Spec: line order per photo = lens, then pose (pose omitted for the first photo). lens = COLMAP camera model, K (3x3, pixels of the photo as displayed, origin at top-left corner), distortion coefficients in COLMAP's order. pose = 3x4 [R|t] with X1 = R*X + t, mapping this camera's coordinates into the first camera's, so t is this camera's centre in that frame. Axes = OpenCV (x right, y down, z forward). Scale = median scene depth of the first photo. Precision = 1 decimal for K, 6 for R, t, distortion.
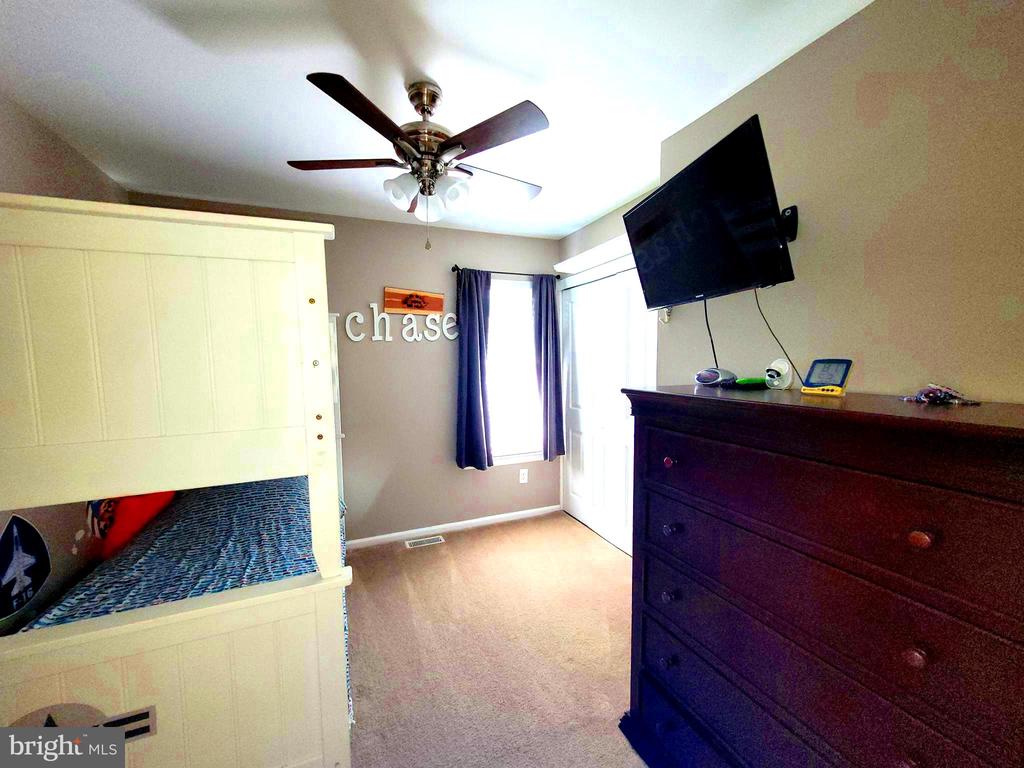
lens RADIAL K [[400.0, 0, 509.3], [0, 400.0, 386.8], [0, 0, 1]] dist [0.003821, -0.000317]
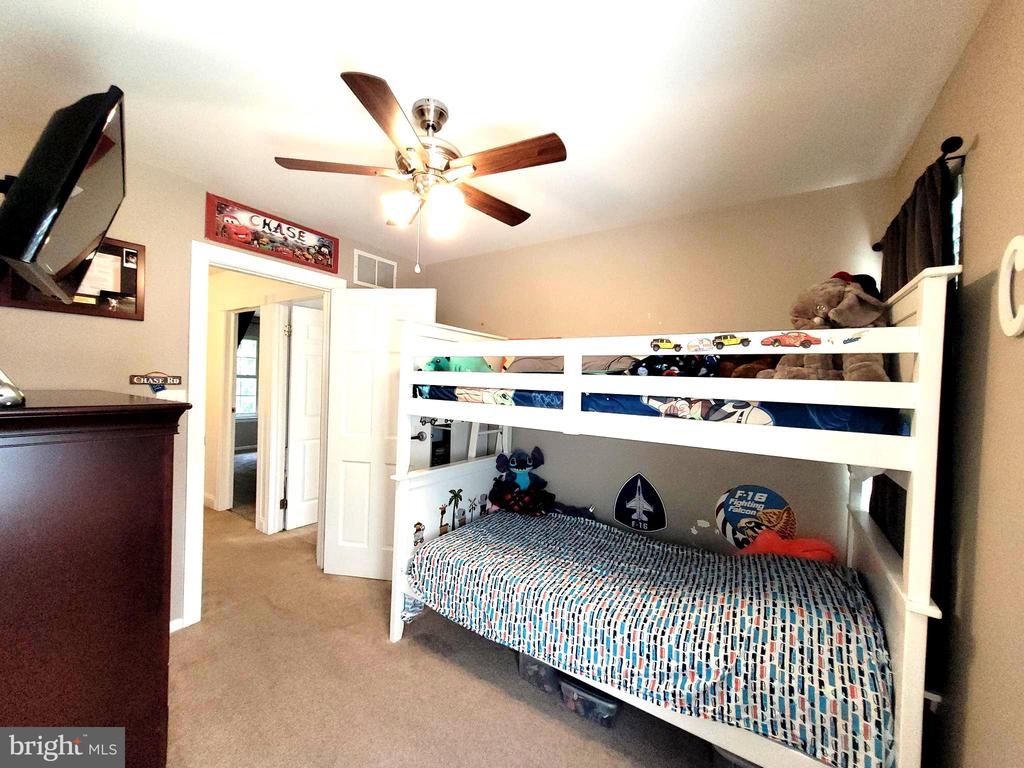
lens RADIAL K [[400.0, 0, 509.8], [0, 400.0, 387.3], [0, 0, 1]] dist [0.003821, -0.000317]
pose [[-0.839449, -0.015577, -0.543216, 0.150732], [-0.071386, 0.994088, 0.081809, -0.137731], [0.538730, 0.107452, -0.835598, 1.986423]]
